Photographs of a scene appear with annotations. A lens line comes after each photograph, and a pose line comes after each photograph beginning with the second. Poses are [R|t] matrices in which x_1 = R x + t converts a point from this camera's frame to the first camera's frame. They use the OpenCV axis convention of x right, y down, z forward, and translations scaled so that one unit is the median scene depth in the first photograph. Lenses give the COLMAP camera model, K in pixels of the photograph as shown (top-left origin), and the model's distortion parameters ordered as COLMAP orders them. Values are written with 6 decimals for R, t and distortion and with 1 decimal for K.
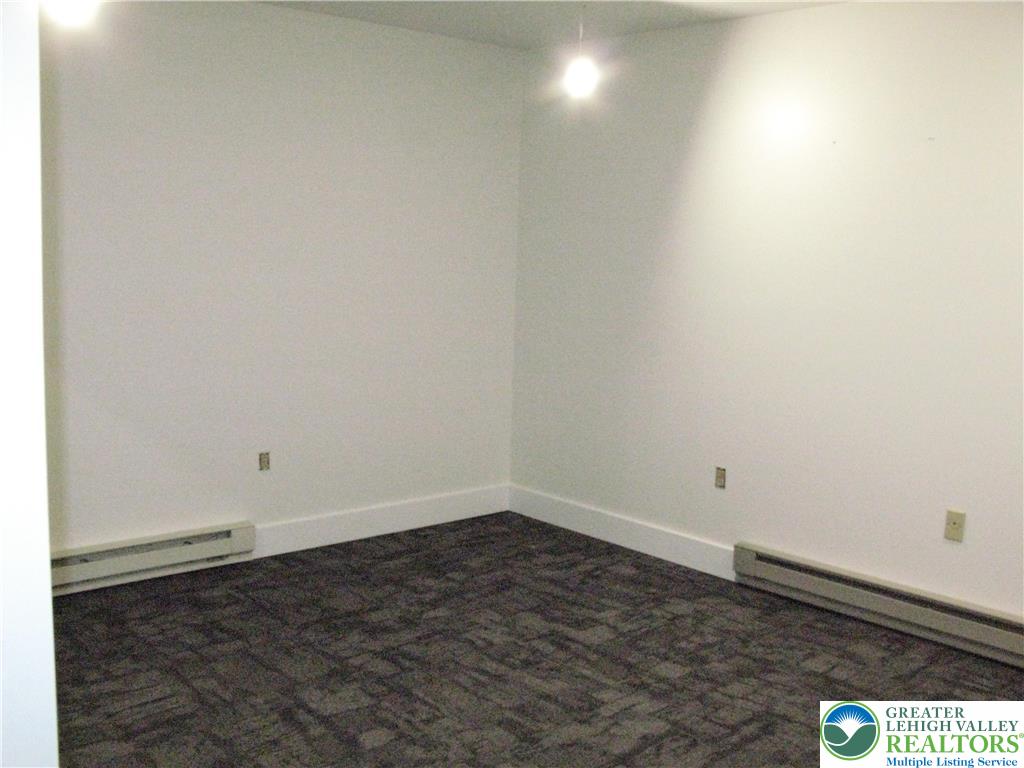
lens RADIAL K [[1068.1, 0, 513.6], [0, 1068.1, 383.9], [0, 0, 1]] dist [-0.057801, 0.000000]
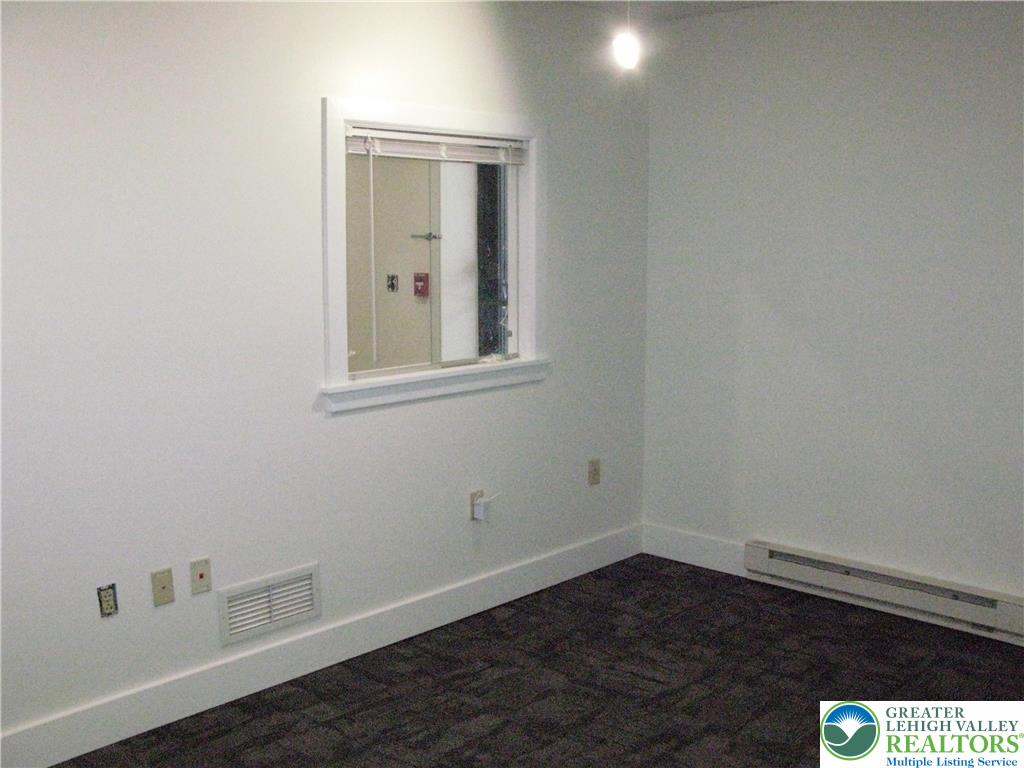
lens RADIAL K [[1068.1, 0, 513.5], [0, 1068.1, 384.2], [0, 0, 1]] dist [-0.057801, 0.000000]
pose [[0.111960, 0.123932, -0.985954, 0.658561], [-0.133731, 0.985046, 0.108632, -0.095324], [0.984673, 0.119691, 0.126859, 0.655439]]
